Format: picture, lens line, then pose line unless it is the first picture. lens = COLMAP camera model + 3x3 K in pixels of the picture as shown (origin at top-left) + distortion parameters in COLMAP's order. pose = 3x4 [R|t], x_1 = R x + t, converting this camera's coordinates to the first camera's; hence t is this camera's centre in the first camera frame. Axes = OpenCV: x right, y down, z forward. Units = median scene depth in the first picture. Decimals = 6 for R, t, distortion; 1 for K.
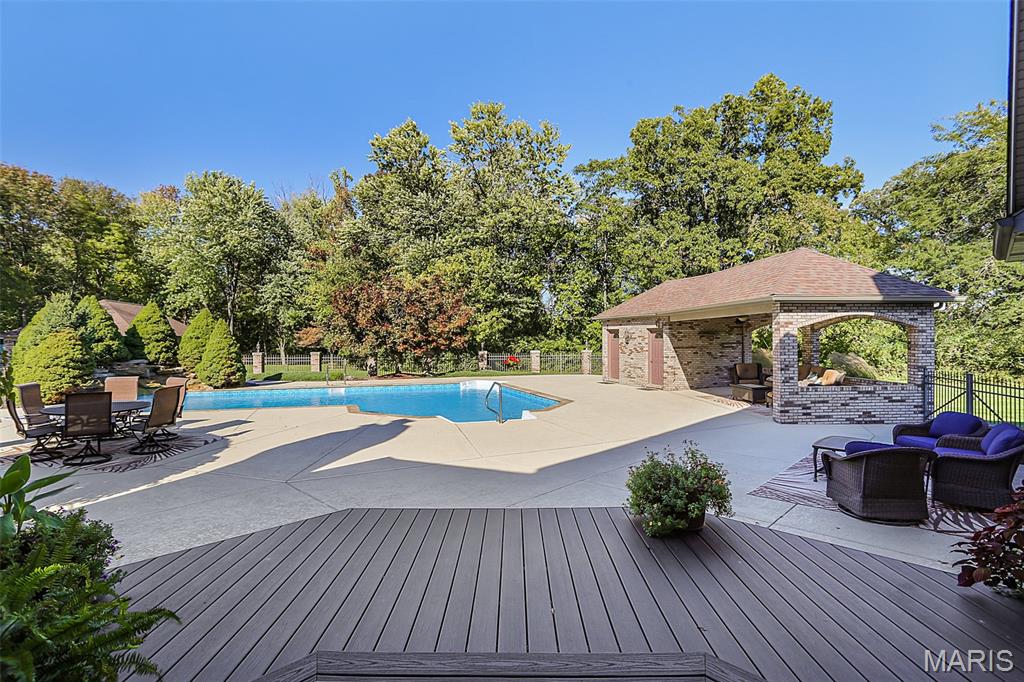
lens RADIAL K [[489.9, 0, 511.5], [0, 489.9, 334.8], [0, 0, 1]] dist [-0.036023, 0.001787]
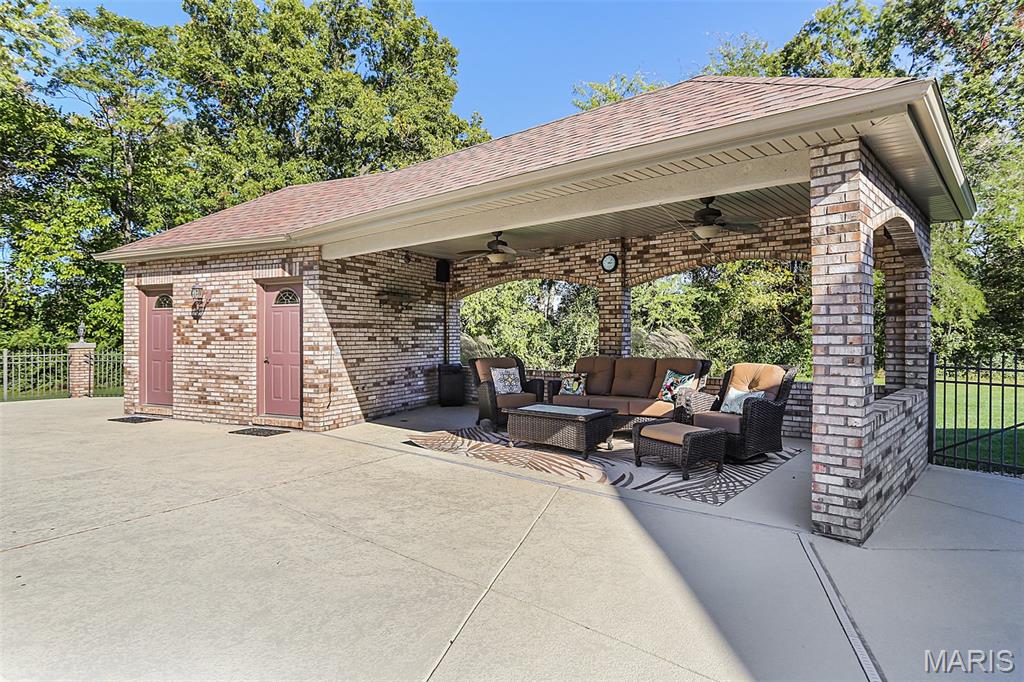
lens RADIAL K [[569.2, 0, 514.1], [0, 569.2, 336.8], [0, 0, 1]] dist [-0.027299, 0.004719]
pose [[0.701452, 0.002832, 0.712711, 0.056784], [-0.005777, 0.999982, 0.001712, 0.019789], [-0.712693, -0.005318, 0.701456, 0.312816]]
